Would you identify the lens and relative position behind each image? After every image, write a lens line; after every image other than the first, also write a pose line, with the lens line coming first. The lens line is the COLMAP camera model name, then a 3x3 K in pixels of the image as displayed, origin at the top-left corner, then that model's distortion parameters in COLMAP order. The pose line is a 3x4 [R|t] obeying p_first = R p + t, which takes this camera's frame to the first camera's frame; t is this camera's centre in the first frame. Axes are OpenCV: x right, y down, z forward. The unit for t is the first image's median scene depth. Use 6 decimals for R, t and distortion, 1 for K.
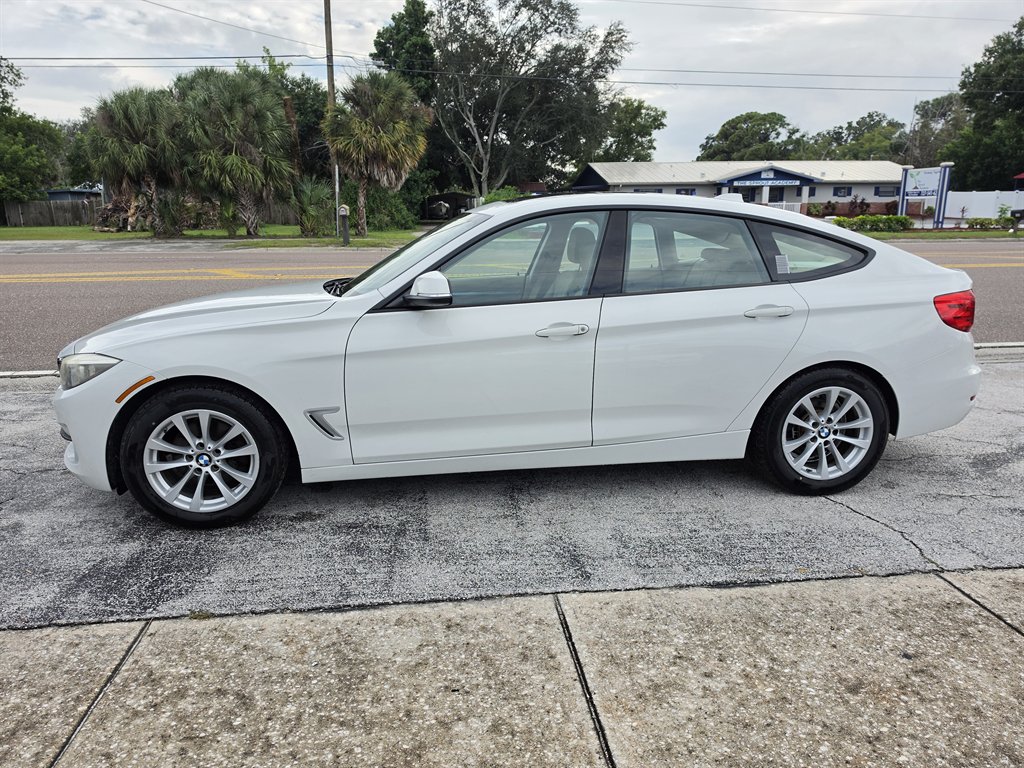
lens RADIAL K [[726.7, 0, 510.2], [0, 726.7, 376.9], [0, 0, 1]] dist [0.031056, -0.039067]
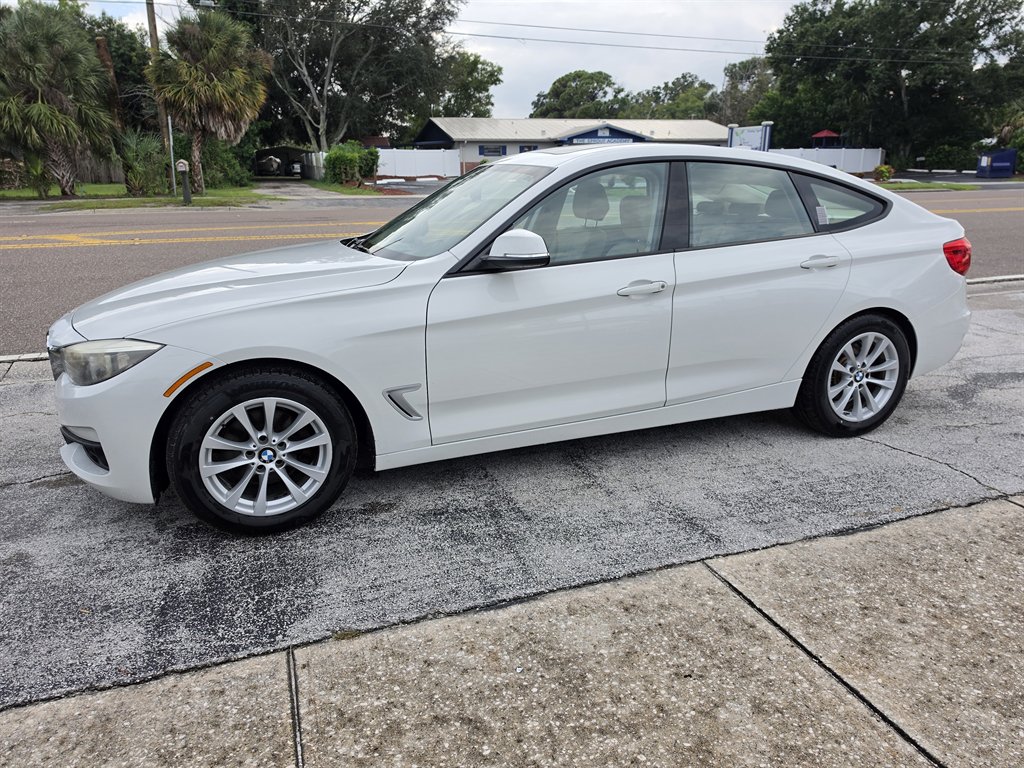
lens RADIAL K [[726.7, 0, 515.1], [0, 726.7, 368.5], [0, 0, 1]] dist [0.031056, -0.039067]
pose [[0.972726, -0.063233, 0.223172, -0.294995], [0.053170, 0.997291, 0.050819, -0.015472], [-0.225781, -0.037567, 0.973453, 0.092178]]
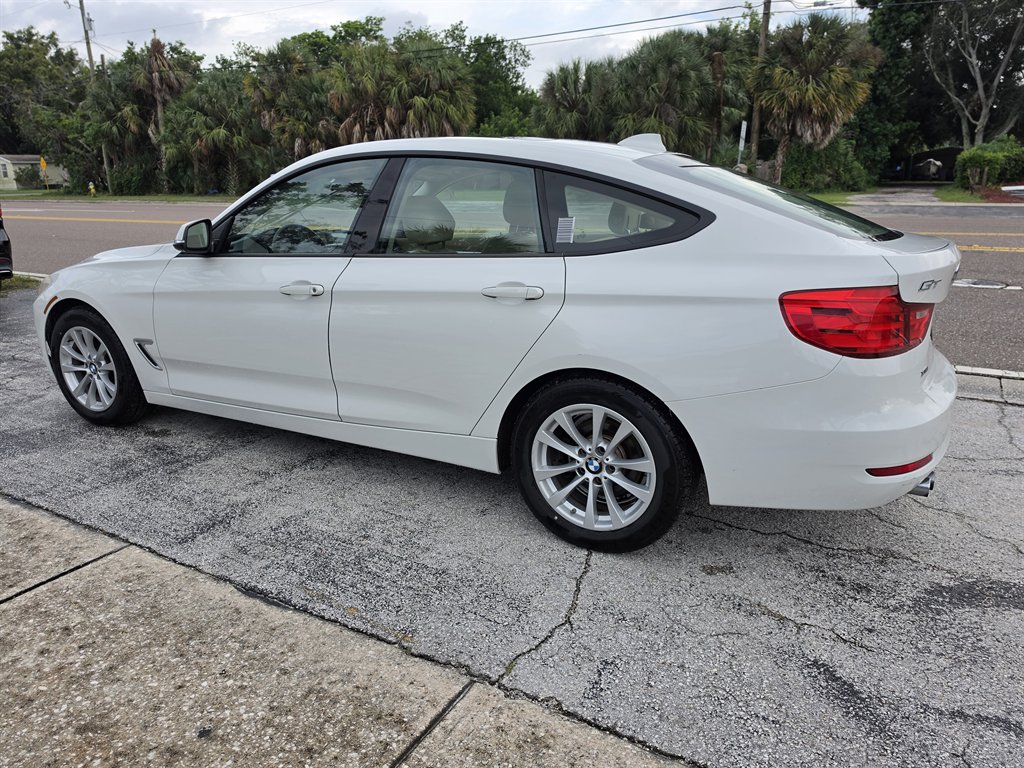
lens RADIAL K [[726.7, 0, 511.9], [0, 726.7, 383.7], [0, 0, 1]] dist [0.031056, -0.039067]
pose [[0.797085, 0.160994, -0.582011, 0.799307], [-0.127816, 0.986949, 0.097957, -0.067052], [0.590186, -0.003690, 0.807259, 0.381649]]
